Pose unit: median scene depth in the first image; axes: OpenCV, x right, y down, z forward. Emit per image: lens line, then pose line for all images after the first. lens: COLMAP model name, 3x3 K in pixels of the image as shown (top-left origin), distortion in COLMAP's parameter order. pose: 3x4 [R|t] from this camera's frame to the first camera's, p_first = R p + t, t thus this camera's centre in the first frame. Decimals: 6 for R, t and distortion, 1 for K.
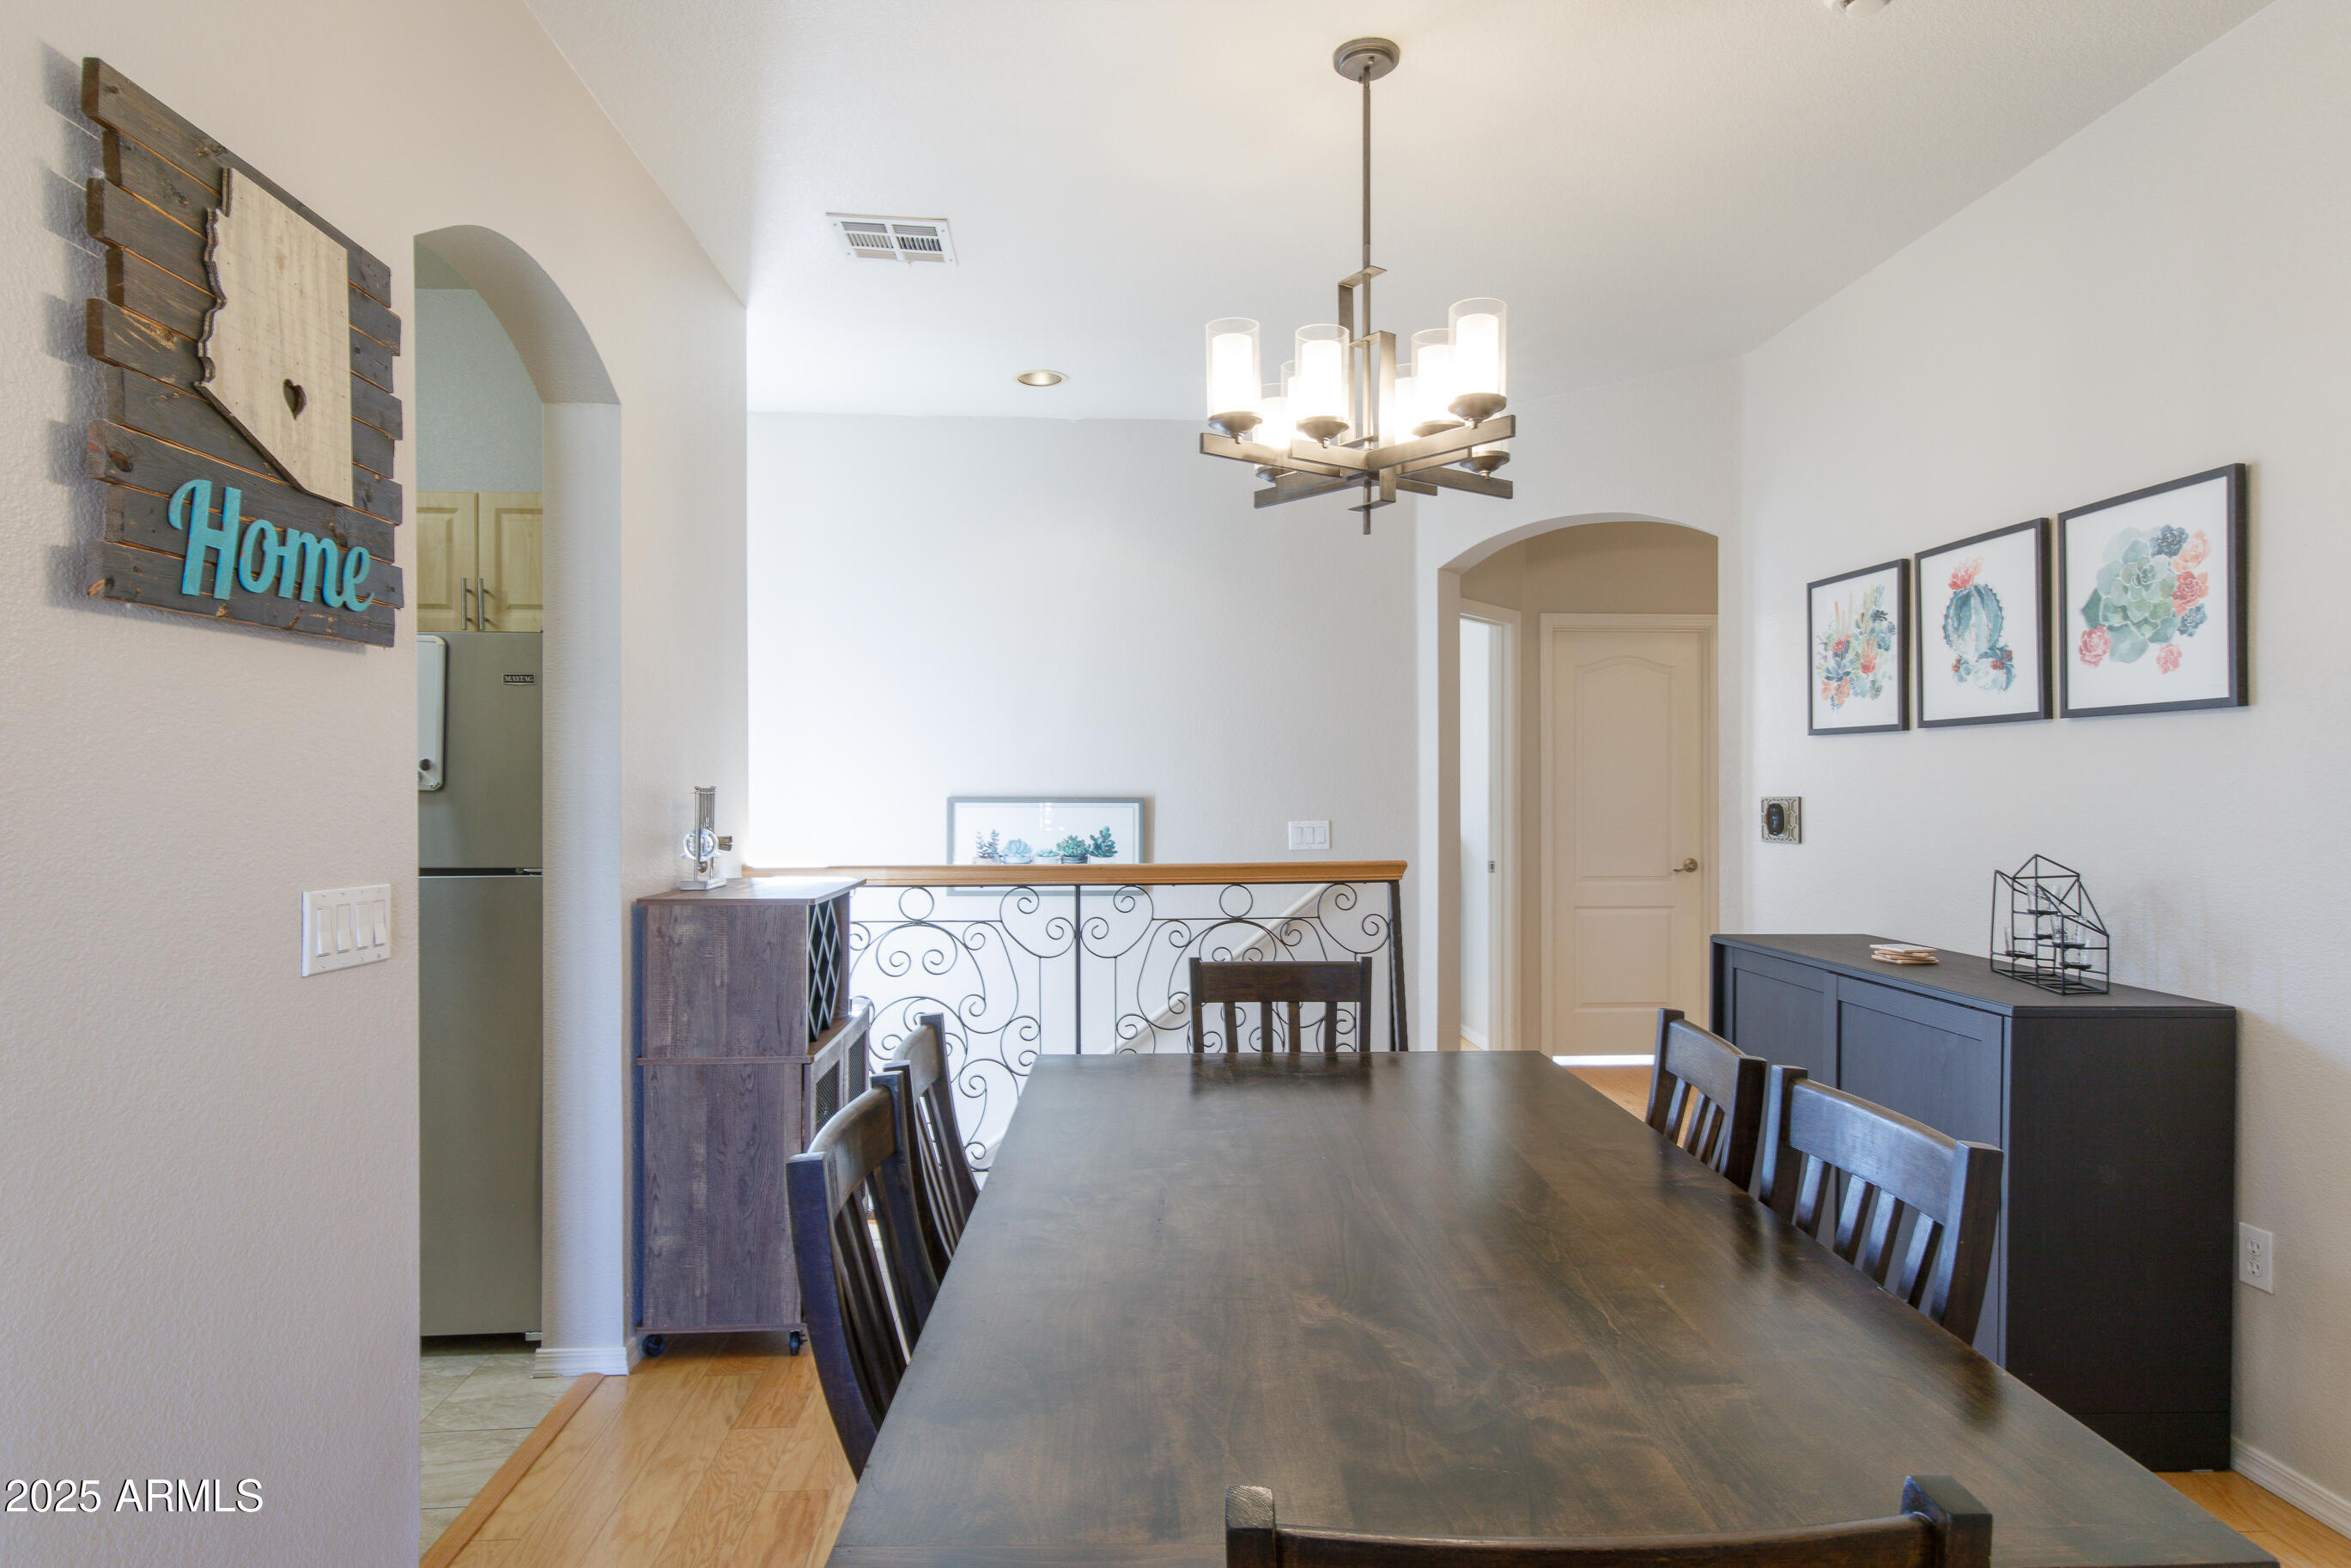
lens RADIAL K [[1343.3, 0, 1175.5], [0, 1343.3, 784.0], [0, 0, 1]] dist [0.001789, 0.000037]
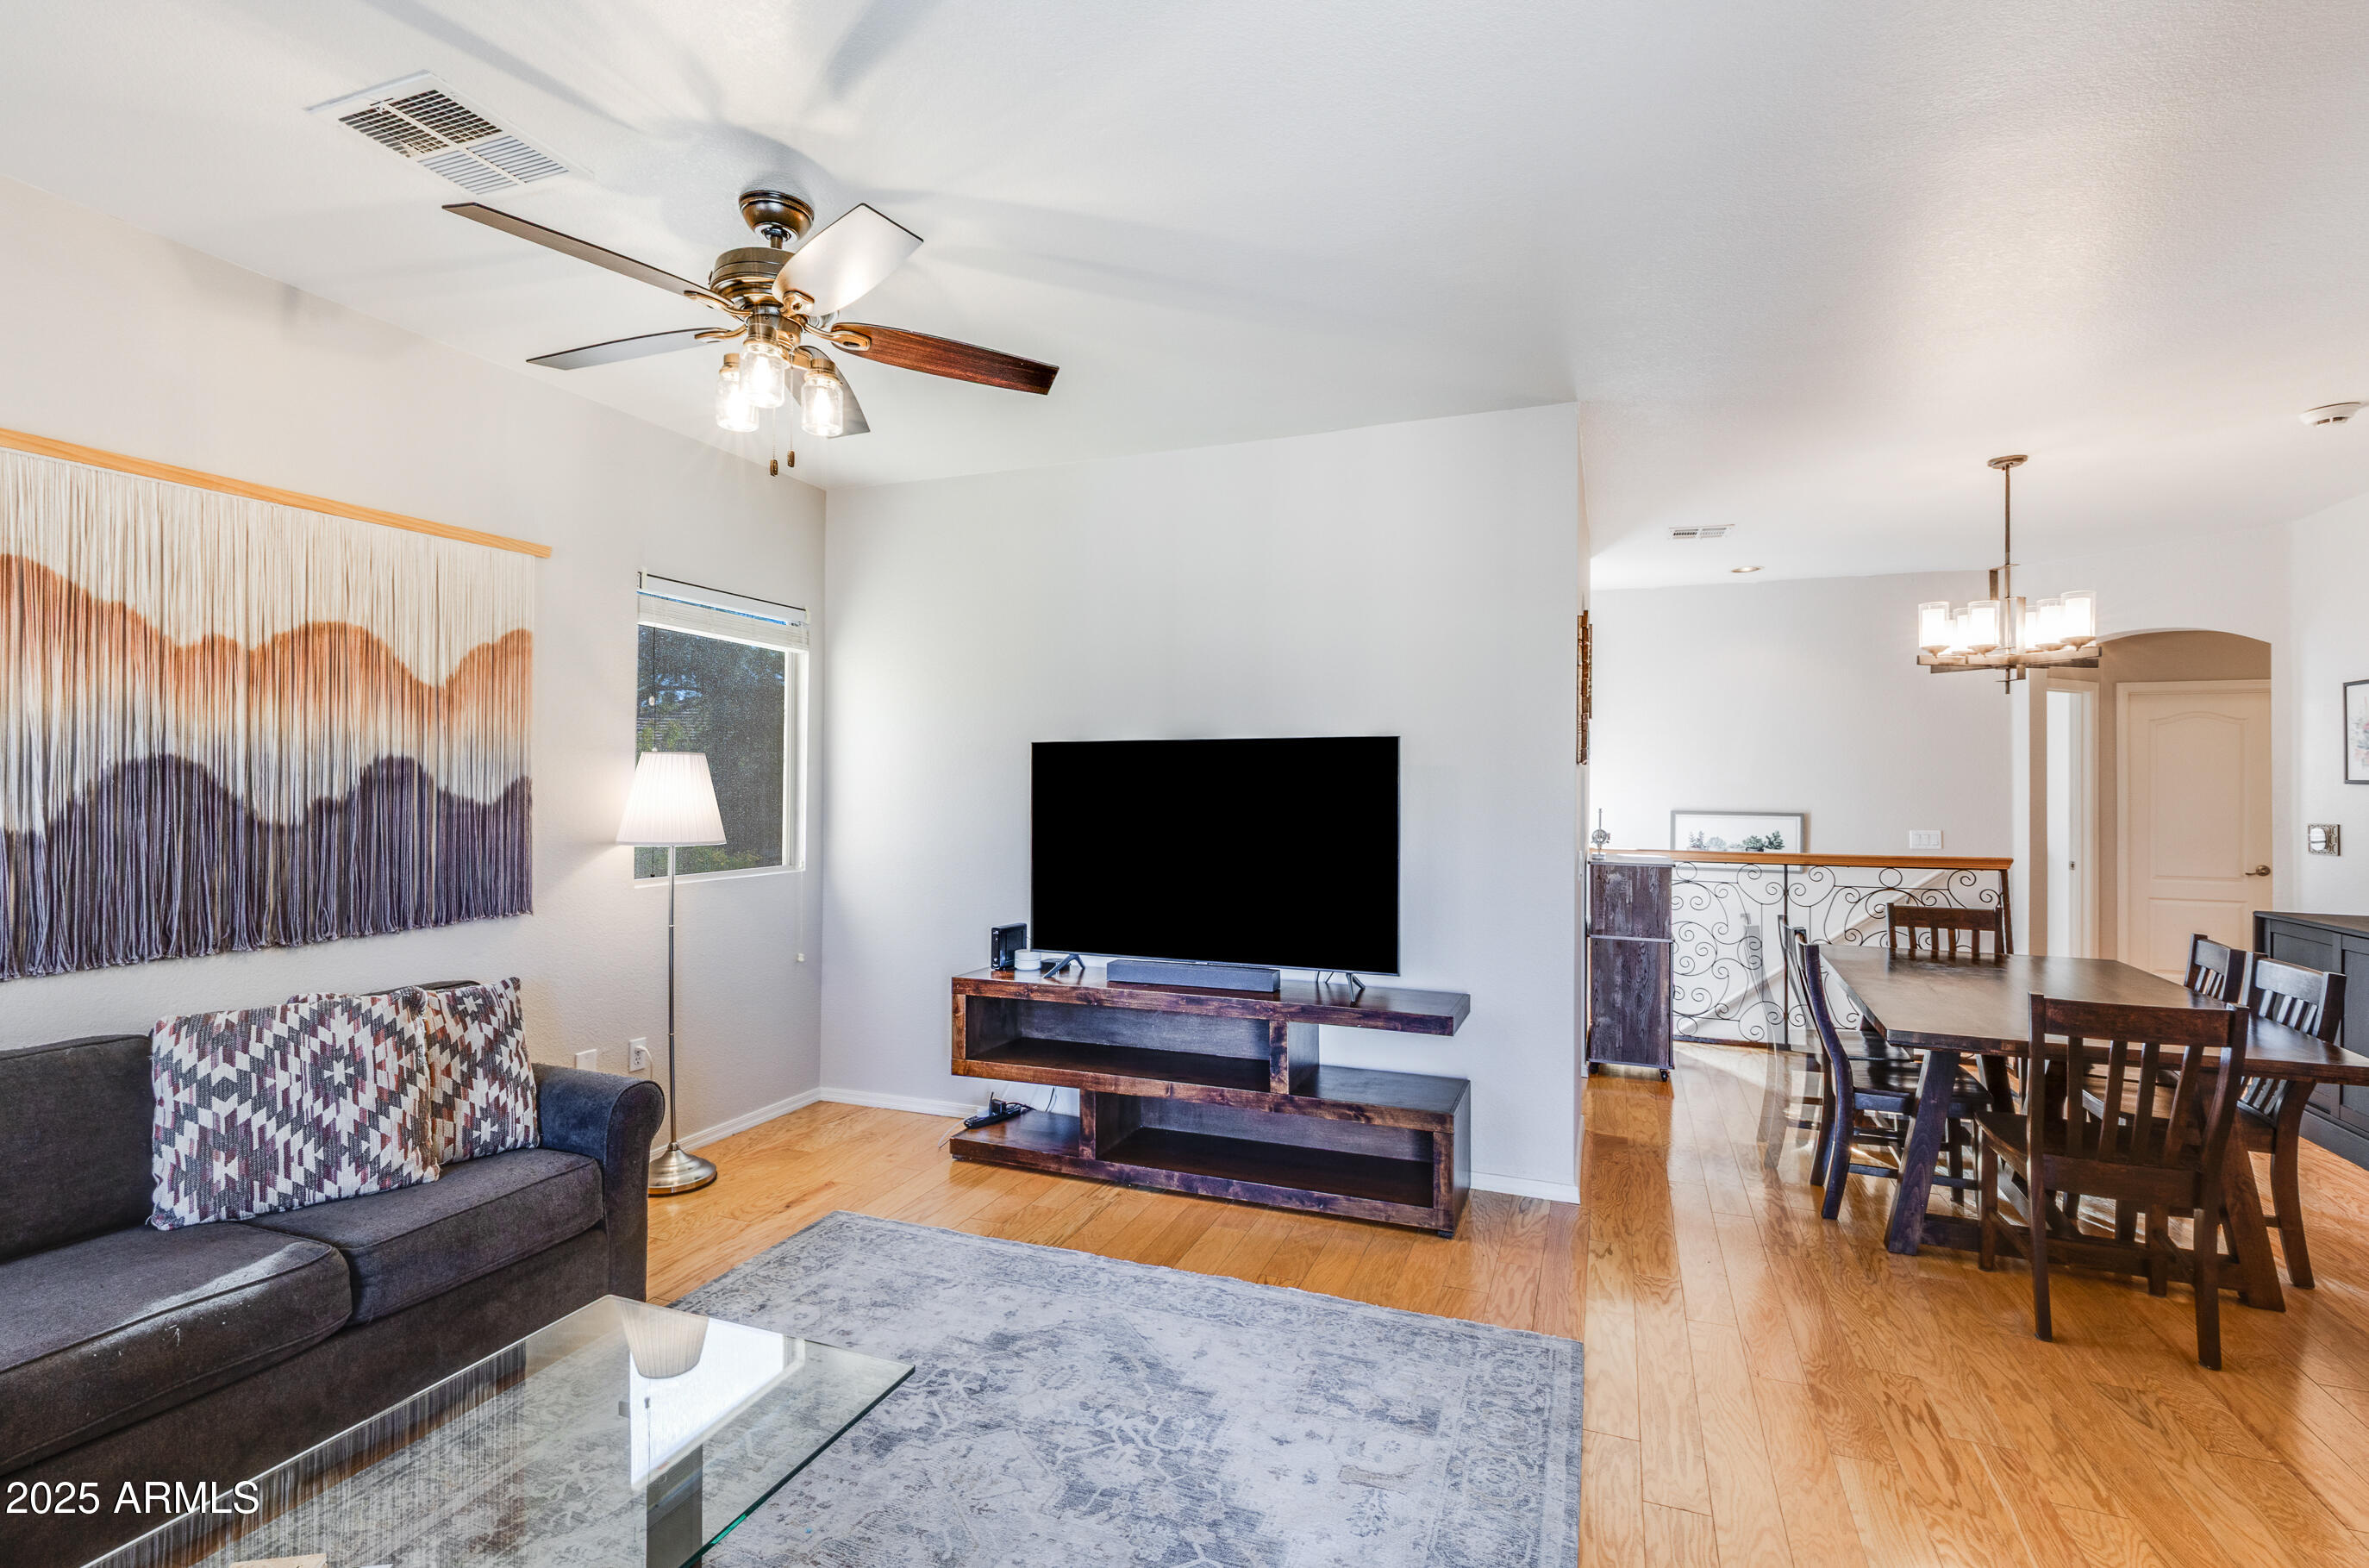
lens RADIAL K [[1085.5, 0, 1184.5], [0, 1085.5, 784.0], [0, 0, 1]] dist [0.003100, -0.000057]
pose [[0.902060, 0.006106, -0.431567, -0.208399], [-0.005995, 0.999981, 0.001618, -0.036288], [0.431569, 0.001128, 0.902079, -0.791578]]
